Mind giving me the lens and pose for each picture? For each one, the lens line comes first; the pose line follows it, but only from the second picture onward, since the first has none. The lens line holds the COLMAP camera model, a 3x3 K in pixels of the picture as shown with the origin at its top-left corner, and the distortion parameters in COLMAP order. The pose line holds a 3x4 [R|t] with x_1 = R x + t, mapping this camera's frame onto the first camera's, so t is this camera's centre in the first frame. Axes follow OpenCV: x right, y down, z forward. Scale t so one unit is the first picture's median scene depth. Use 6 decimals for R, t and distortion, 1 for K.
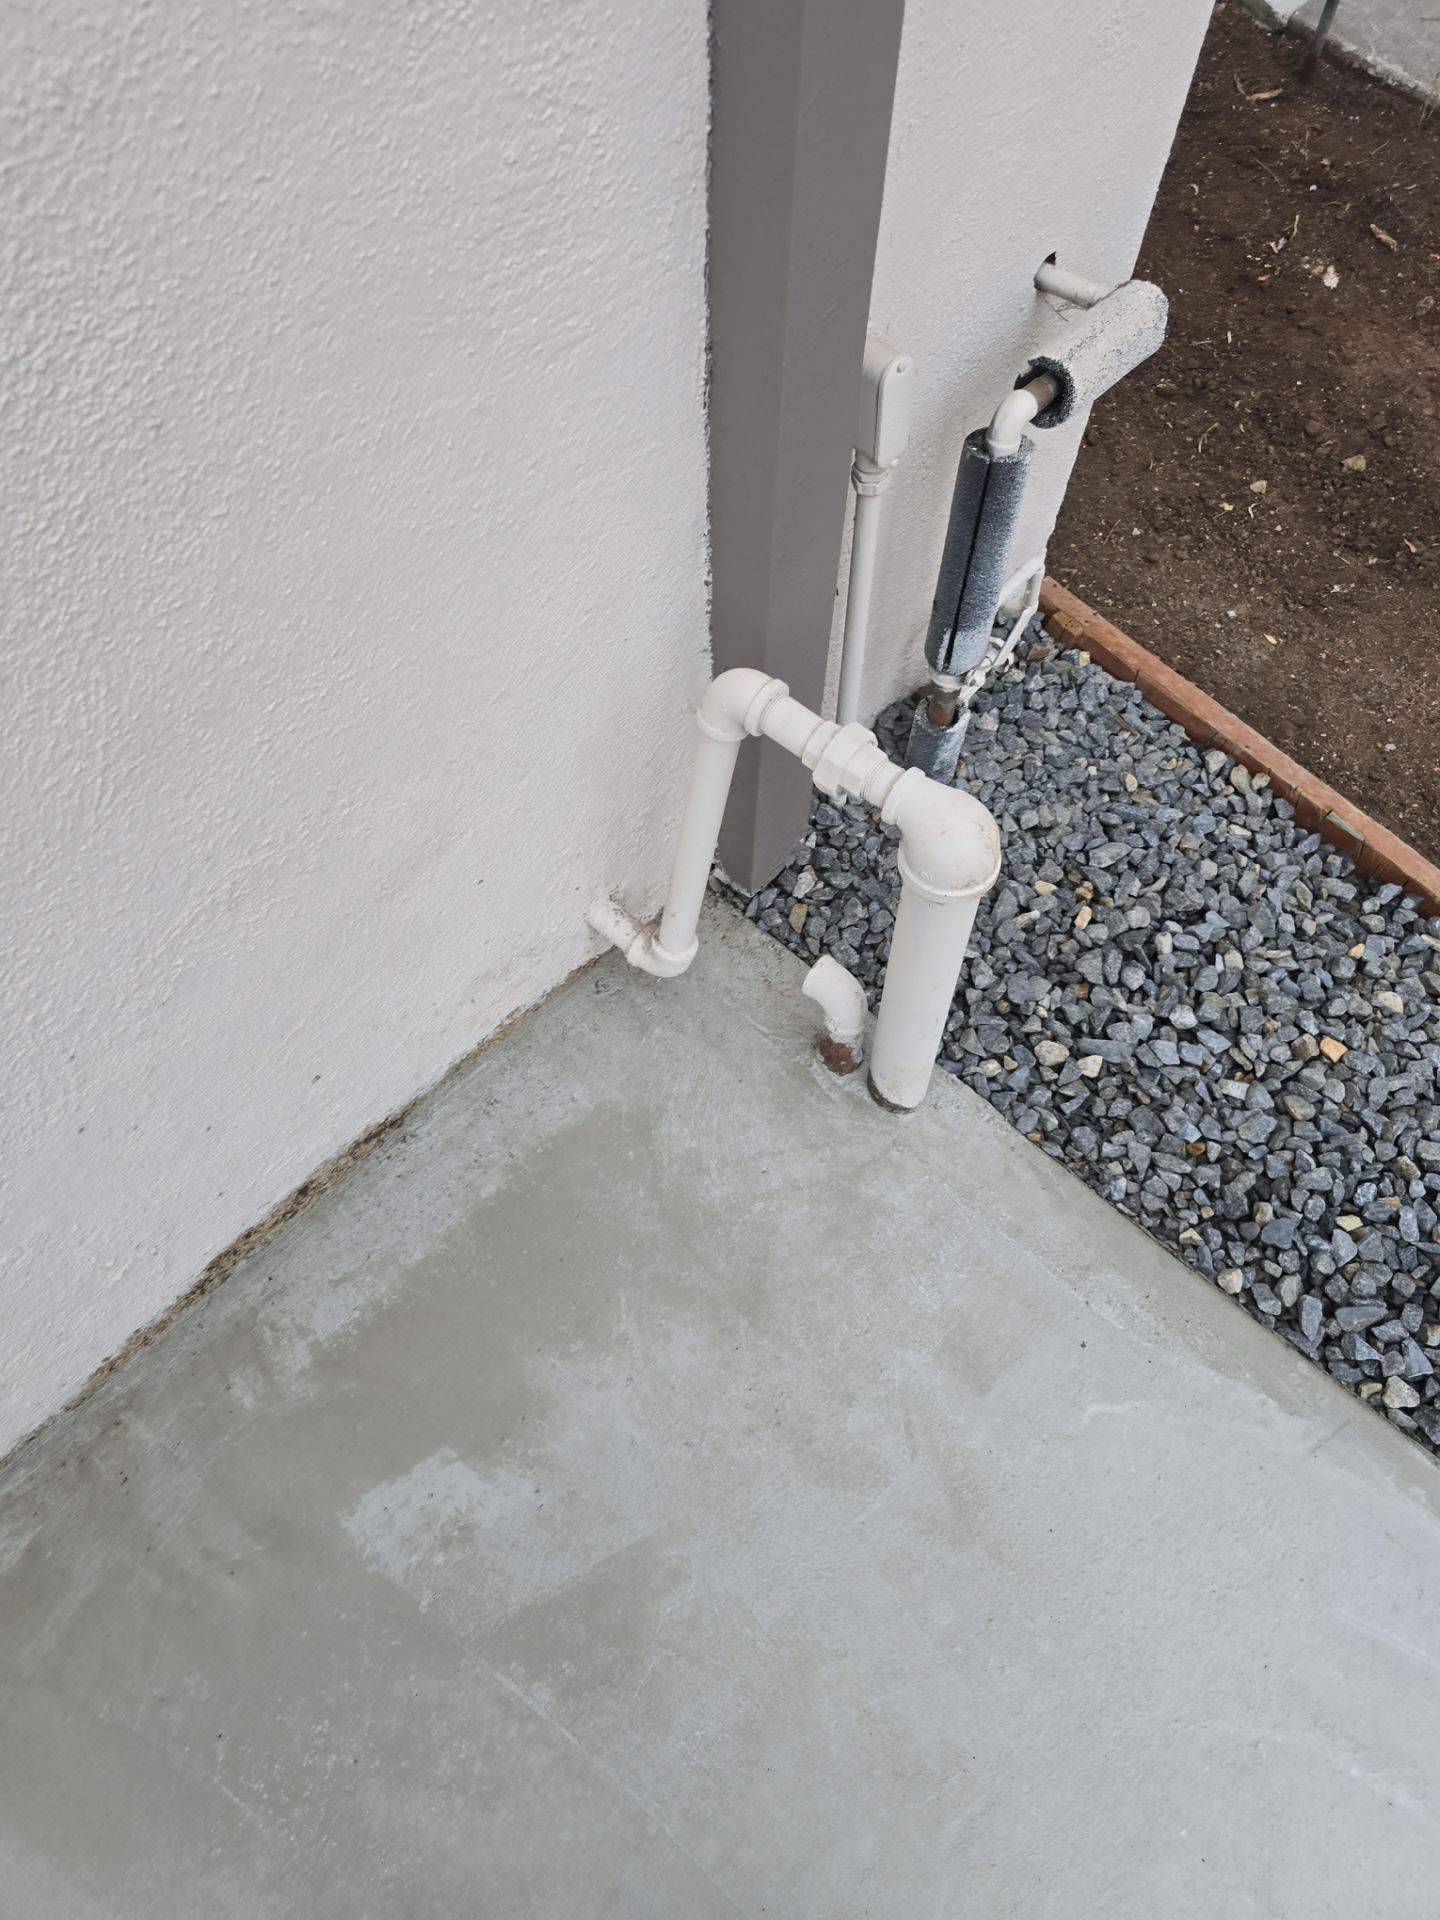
lens RADIAL K [[1288.3, 0, 722.6], [0, 1288.3, 954.5], [0, 0, 1]] dist [0.055338, -0.046570]
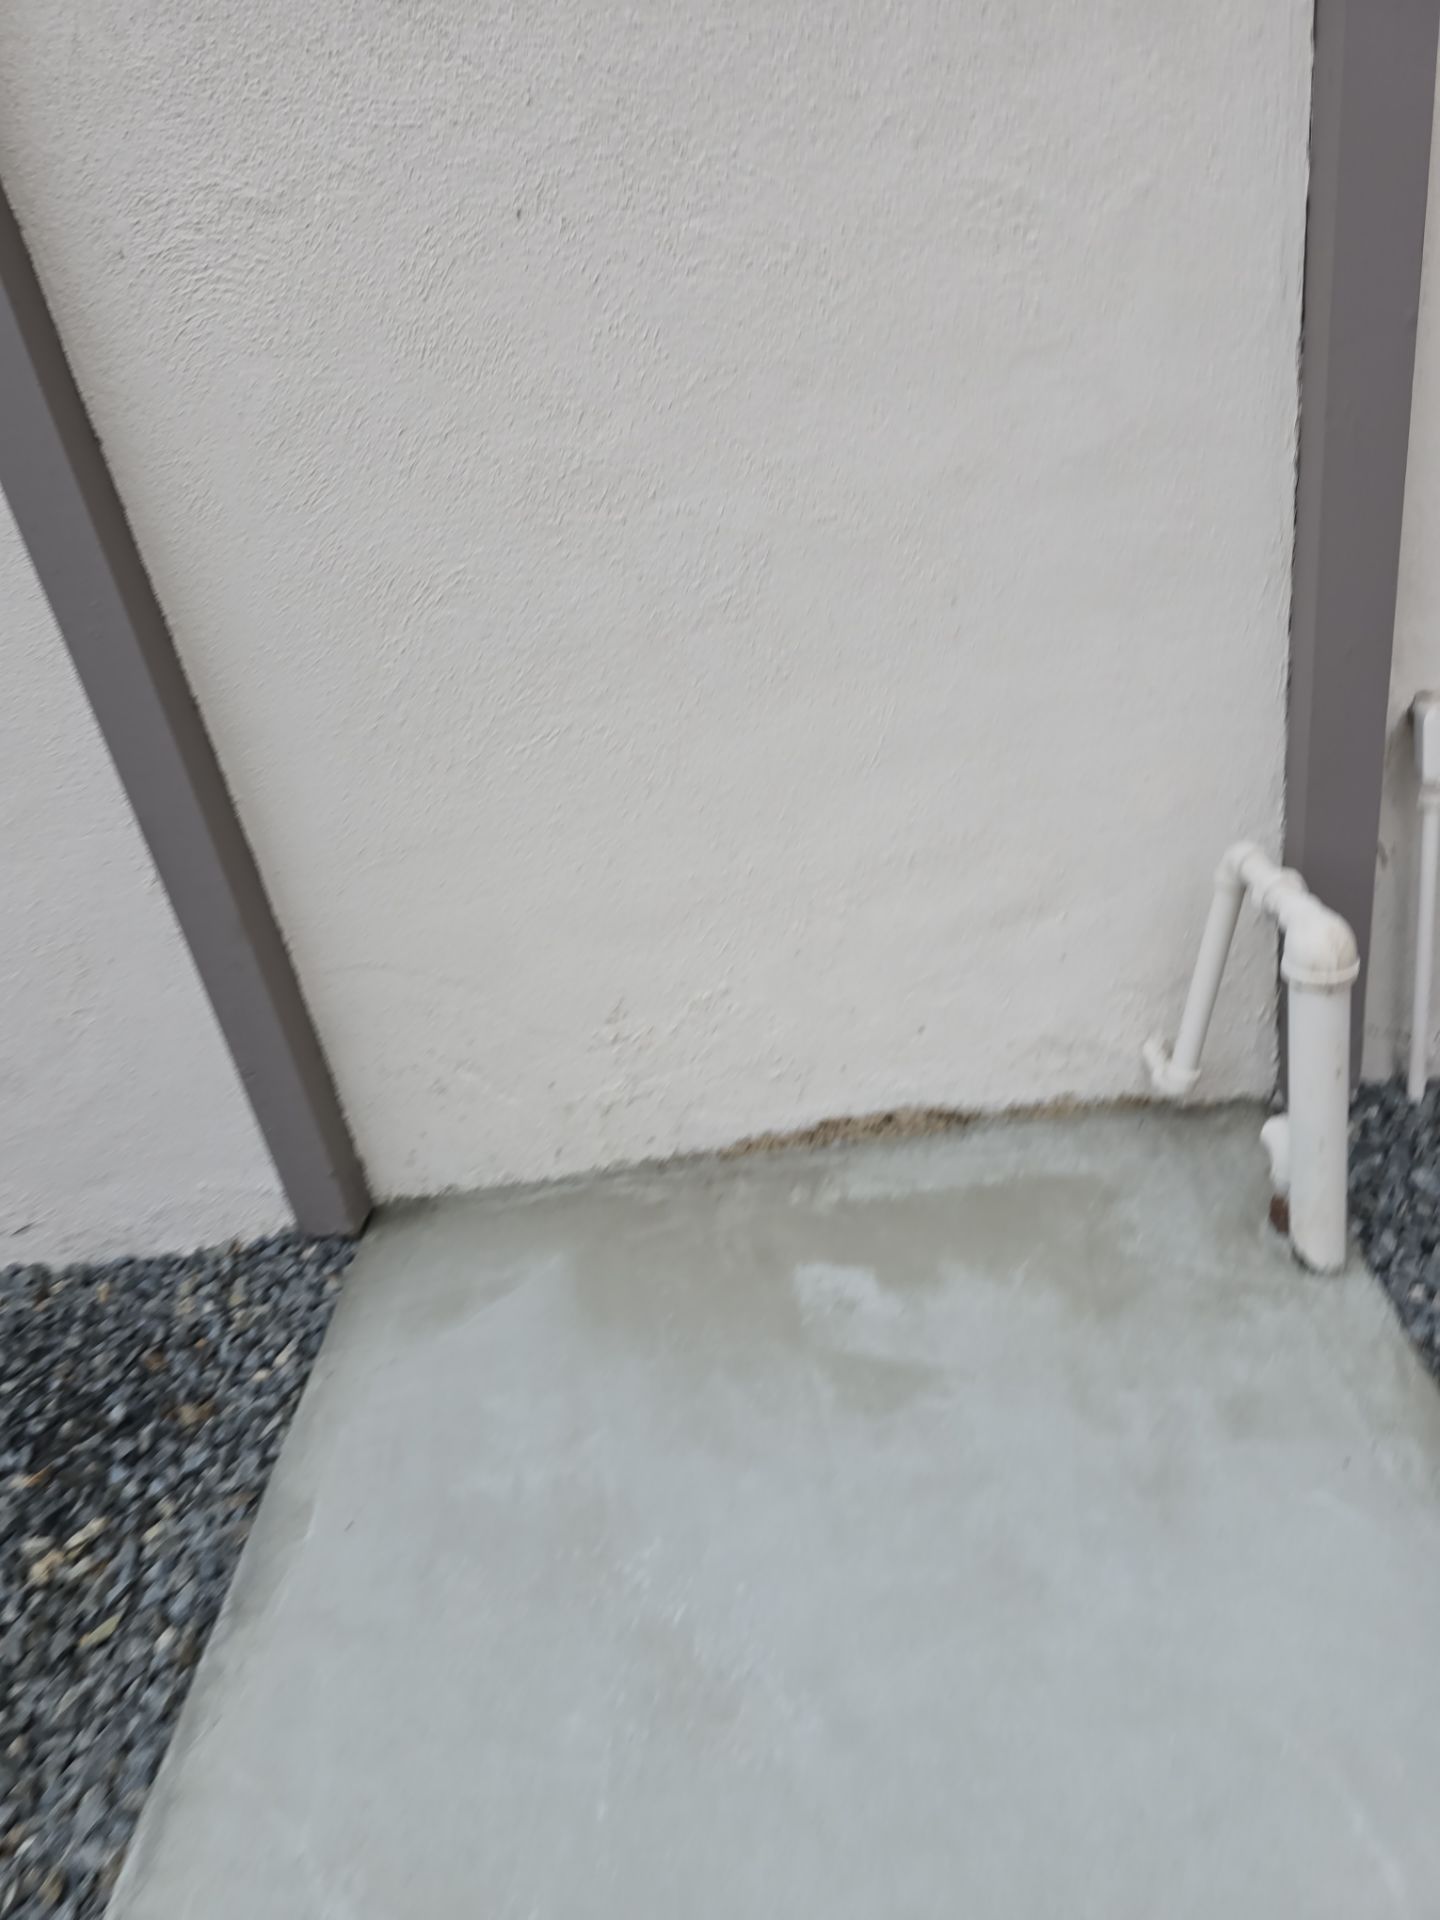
lens RADIAL K [[1288.3, 0, 722.6], [0, 1288.3, 954.5], [0, 0, 1]] dist [0.055338, -0.046570]
pose [[0.671283, 0.251456, -0.697243, 0.593555], [-0.529242, 0.821202, -0.213376, 0.466594], [0.518923, 0.512247, 0.684341, -0.286620]]
